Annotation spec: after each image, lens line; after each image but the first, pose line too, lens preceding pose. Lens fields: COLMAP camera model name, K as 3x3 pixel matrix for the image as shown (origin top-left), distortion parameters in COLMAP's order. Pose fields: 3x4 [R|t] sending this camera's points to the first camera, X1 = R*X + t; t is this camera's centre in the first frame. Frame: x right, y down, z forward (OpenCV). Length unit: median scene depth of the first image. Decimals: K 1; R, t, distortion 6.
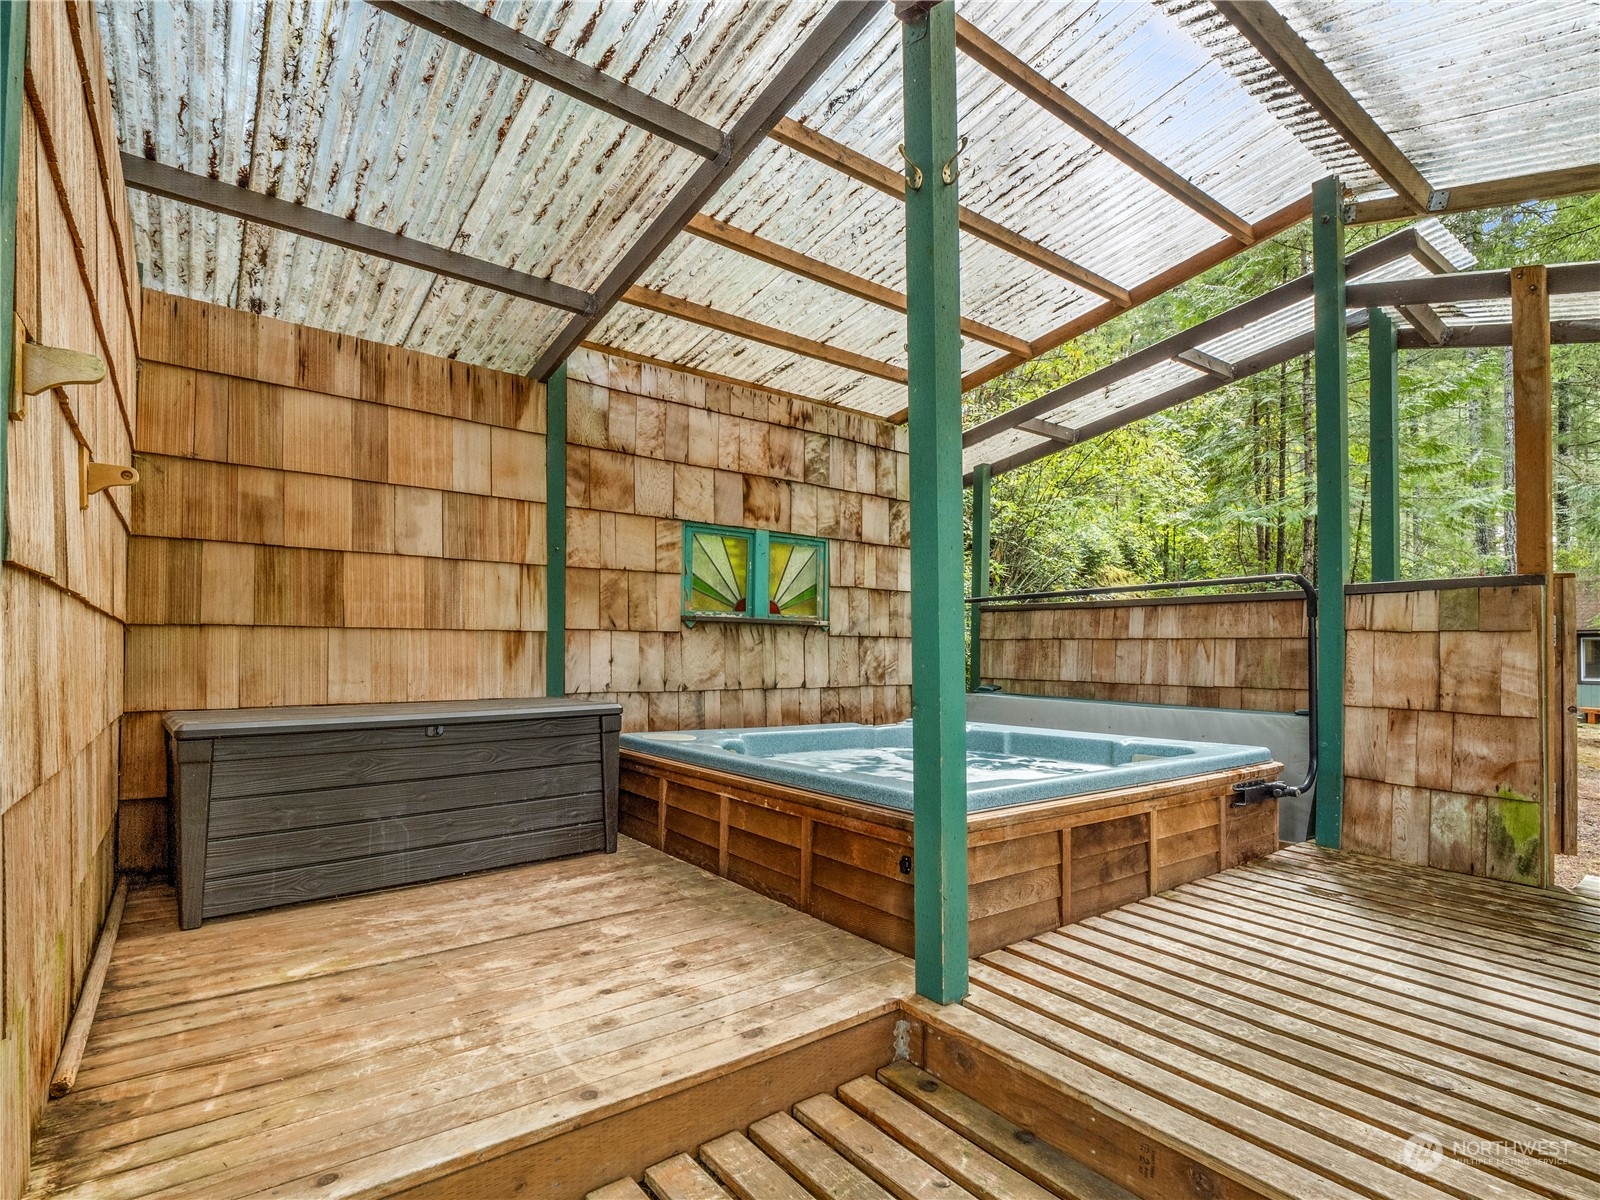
lens RADIAL K [[757.5, 0, 799.7], [0, 757.5, 630.5], [0, 0, 1]] dist [0.011547, -0.016422]
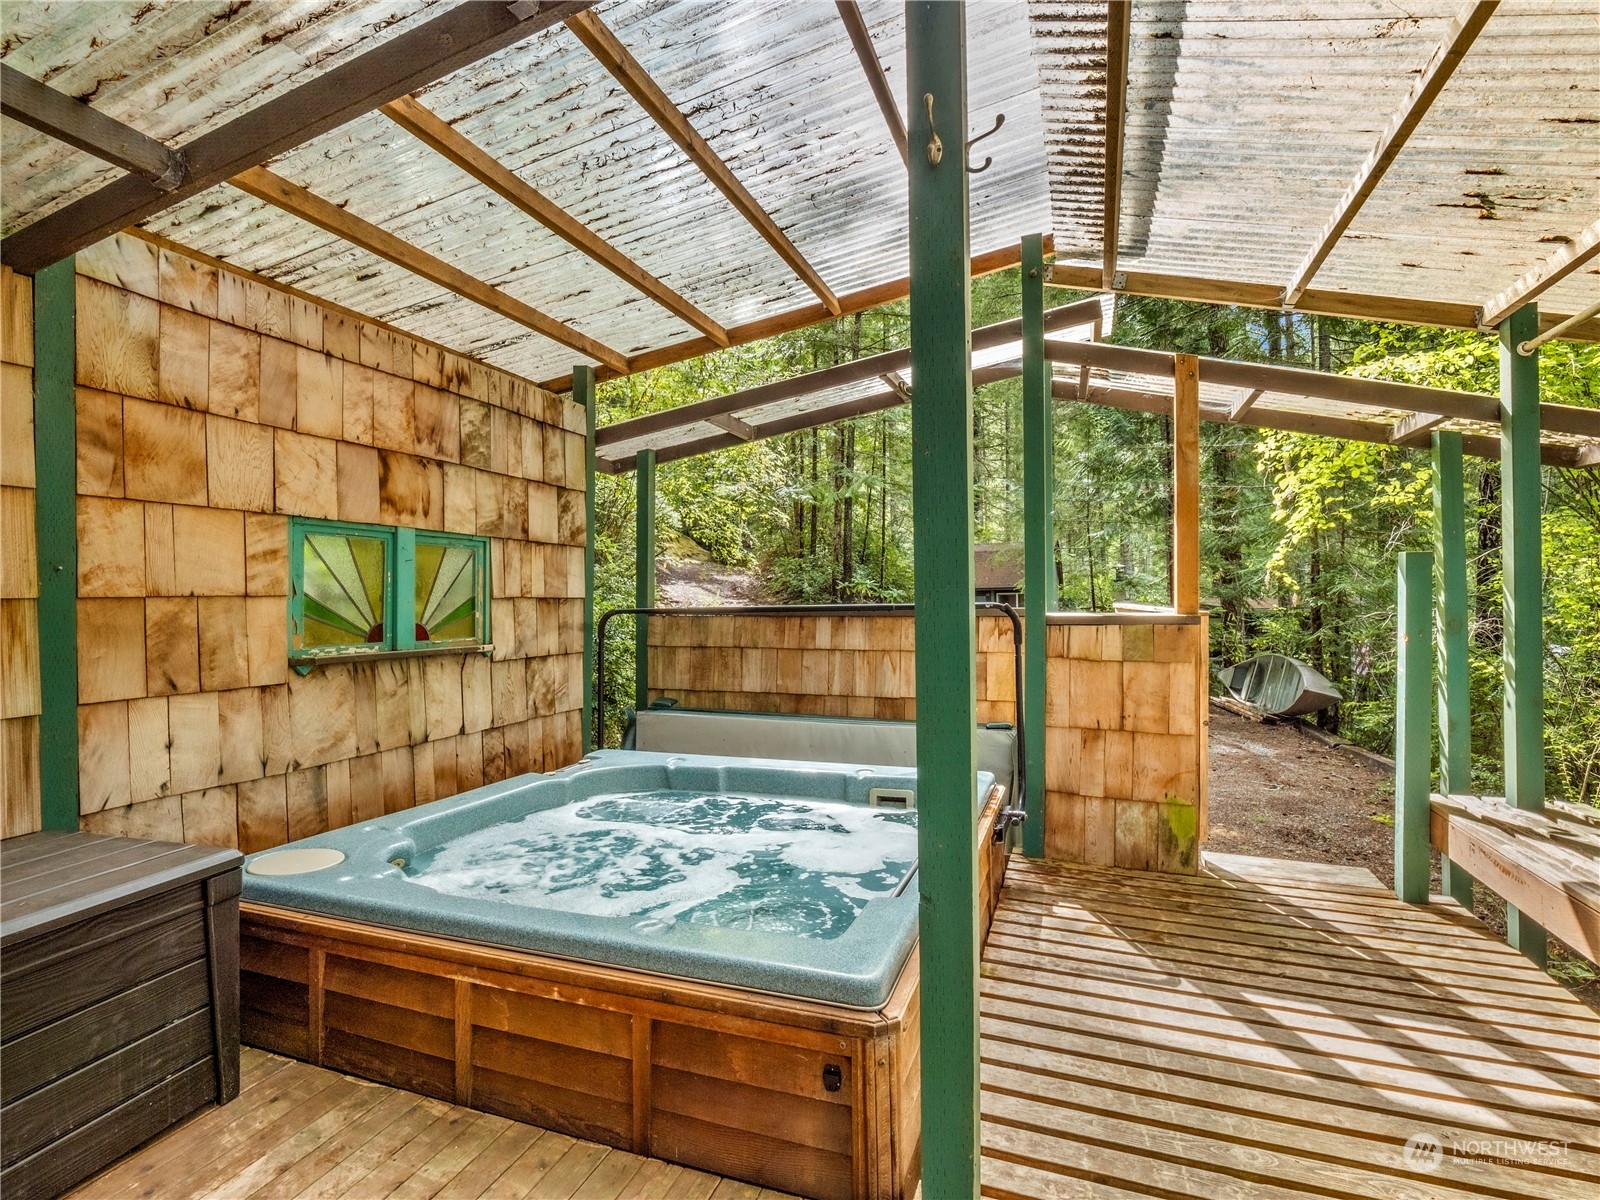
lens RADIAL K [[779.9, 0, 800.0], [0, 779.9, 600.0], [0, 0, 1]] dist [-0.010143, -0.000846]
pose [[0.851836, -0.011735, 0.523677, -0.126979], [0.006145, 0.999904, 0.012411, -0.074964], [-0.523773, -0.007354, 0.851826, 0.177102]]
